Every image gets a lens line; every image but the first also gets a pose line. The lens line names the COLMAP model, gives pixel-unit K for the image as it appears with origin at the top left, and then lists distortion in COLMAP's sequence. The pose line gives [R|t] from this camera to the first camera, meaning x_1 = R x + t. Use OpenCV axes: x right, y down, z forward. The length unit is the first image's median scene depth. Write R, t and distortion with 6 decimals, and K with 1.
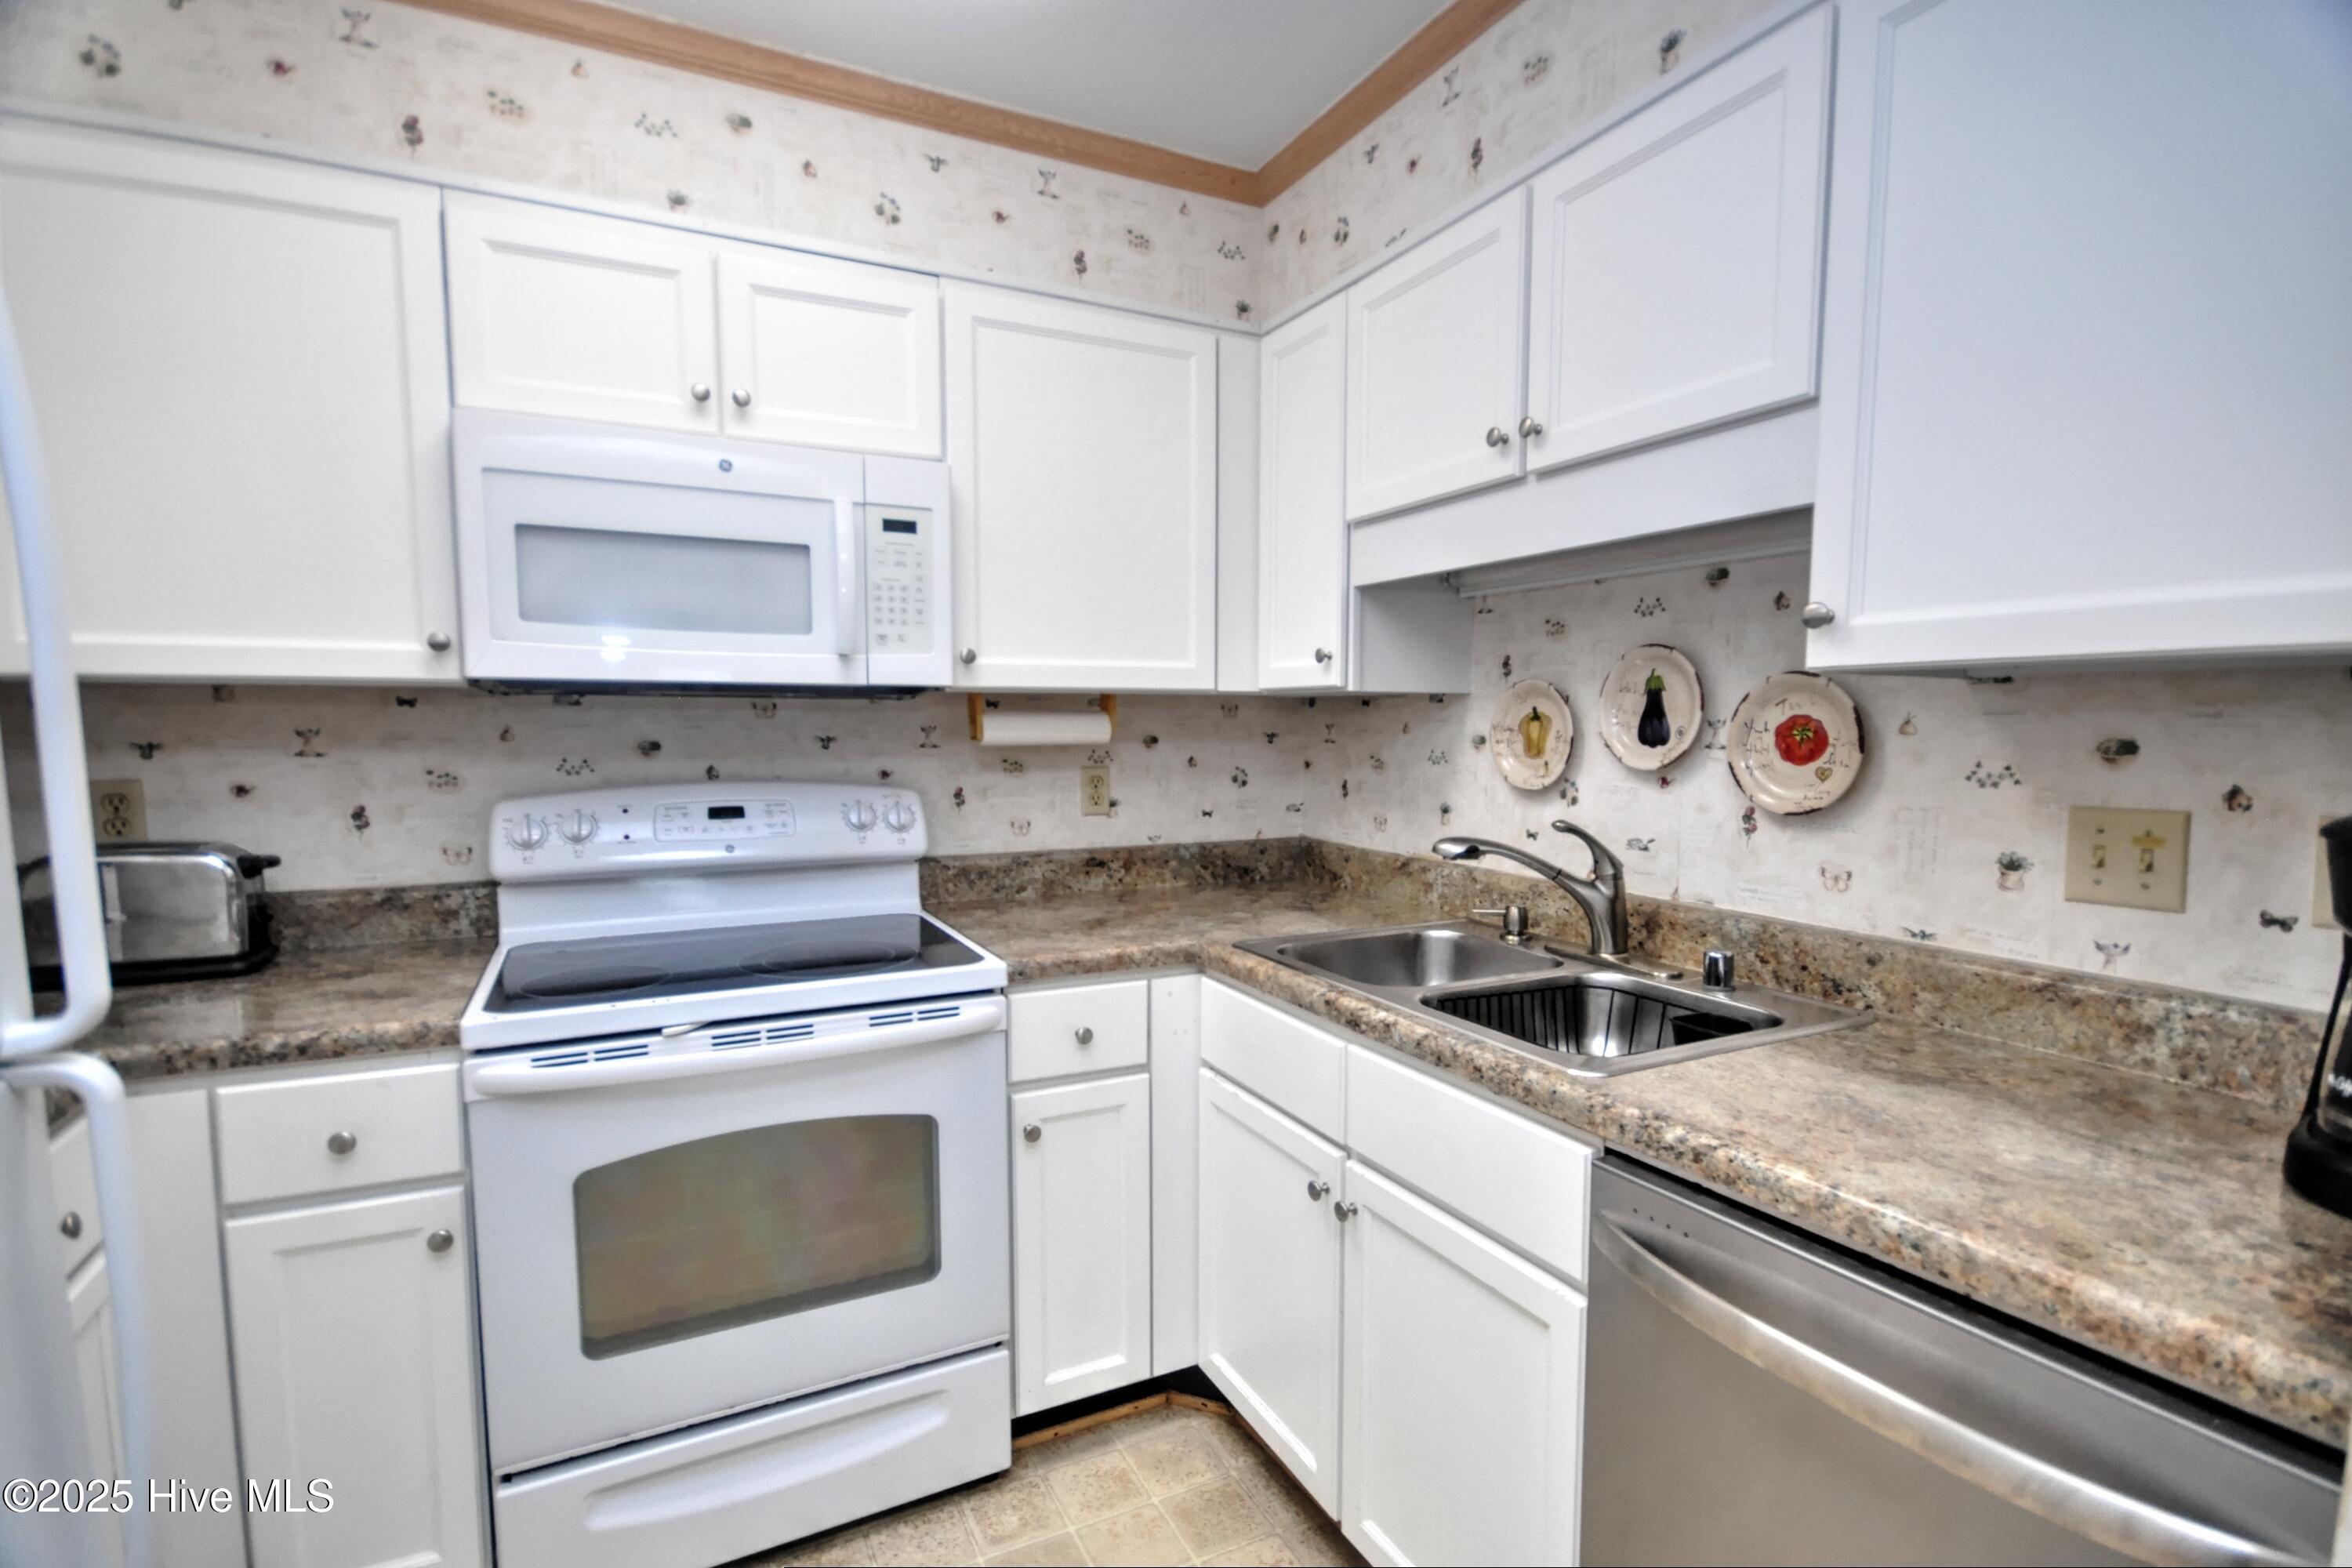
lens RADIAL K [[1037.0, 0, 1161.9], [0, 1037.0, 819.6], [0, 0, 1]] dist [0.000784, -0.006154]
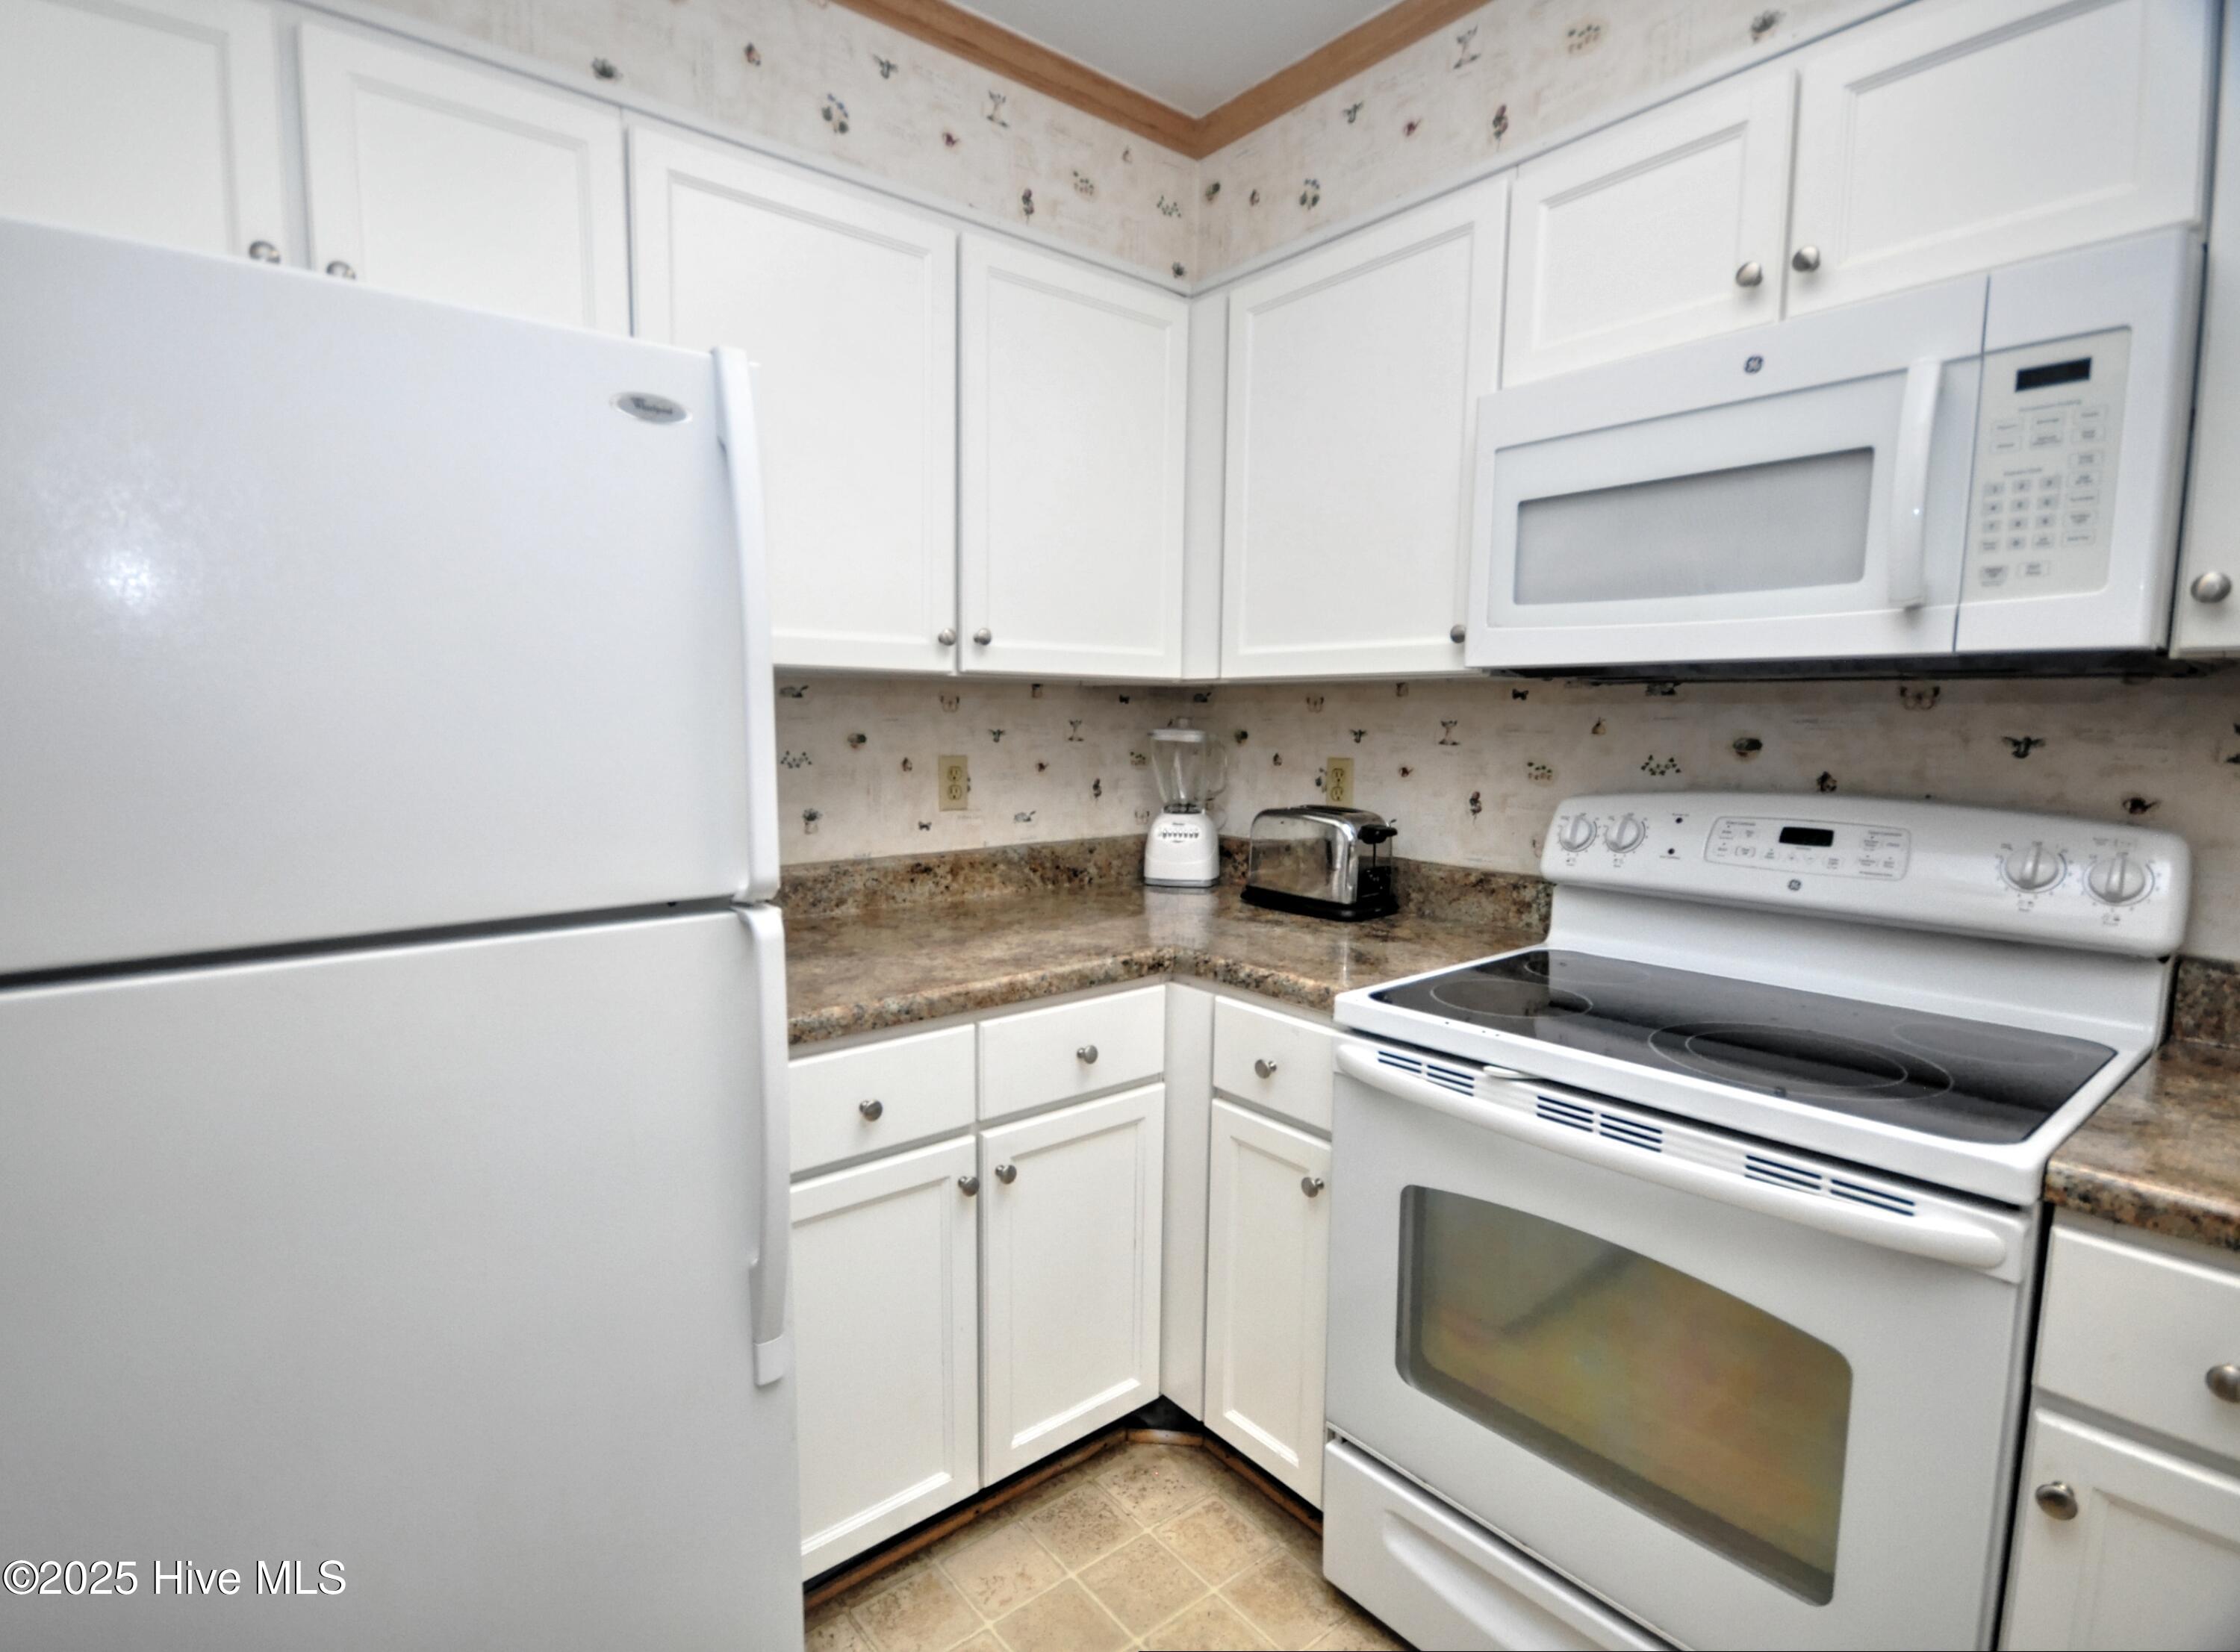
lens RADIAL K [[1086.4, 0, 1107.0], [0, 1086.4, 836.2], [0, 0, 1]] dist [0.001294, -0.000681]
pose [[0.243095, 0.107237, -0.964057, 0.238675], [-0.097727, 0.991521, 0.085649, -0.028027], [0.965067, 0.073394, 0.251513, 0.366038]]
